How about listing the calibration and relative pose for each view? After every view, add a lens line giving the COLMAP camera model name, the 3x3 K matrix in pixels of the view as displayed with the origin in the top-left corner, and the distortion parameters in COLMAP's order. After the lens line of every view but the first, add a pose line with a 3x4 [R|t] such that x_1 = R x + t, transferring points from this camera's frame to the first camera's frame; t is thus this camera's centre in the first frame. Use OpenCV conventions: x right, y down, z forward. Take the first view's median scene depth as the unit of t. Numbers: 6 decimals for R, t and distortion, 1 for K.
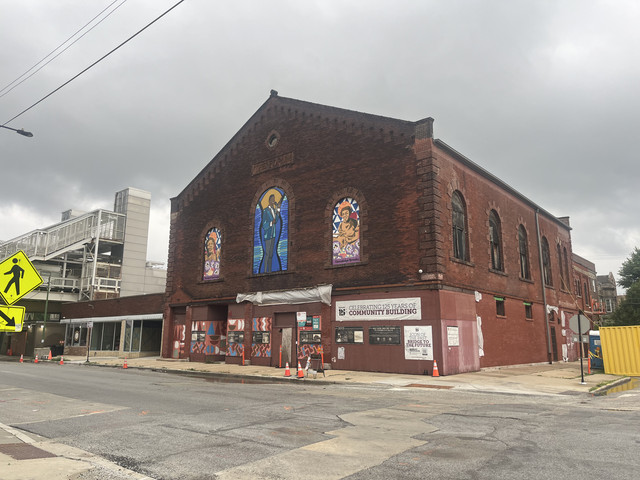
lens RADIAL K [[479.2, 0, 316.2], [0, 479.2, 239.6], [0, 0, 1]] dist [0.038822, -0.005978]
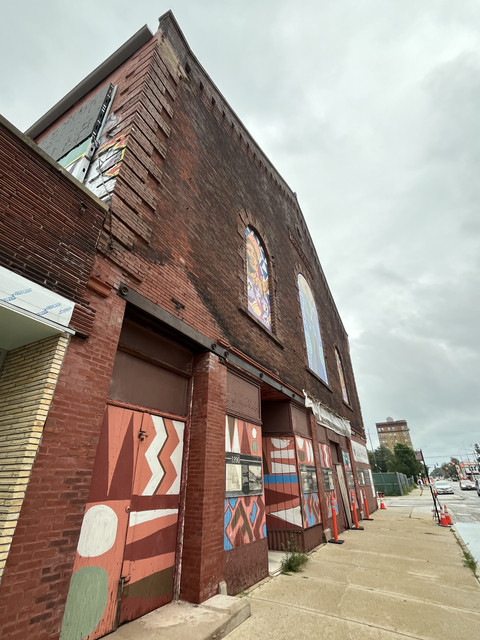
lens RADIAL K [[298.5, 0, 240.0], [0, 298.5, 320.0], [0, 0, 1]] dist [-0.001053, -0.000230]
pose [[-0.193561, 0.468293, 0.862111, -0.113934], [-0.179178, 0.847077, -0.500356, 0.054594], [-0.964588, -0.251321, -0.080053, 0.267506]]
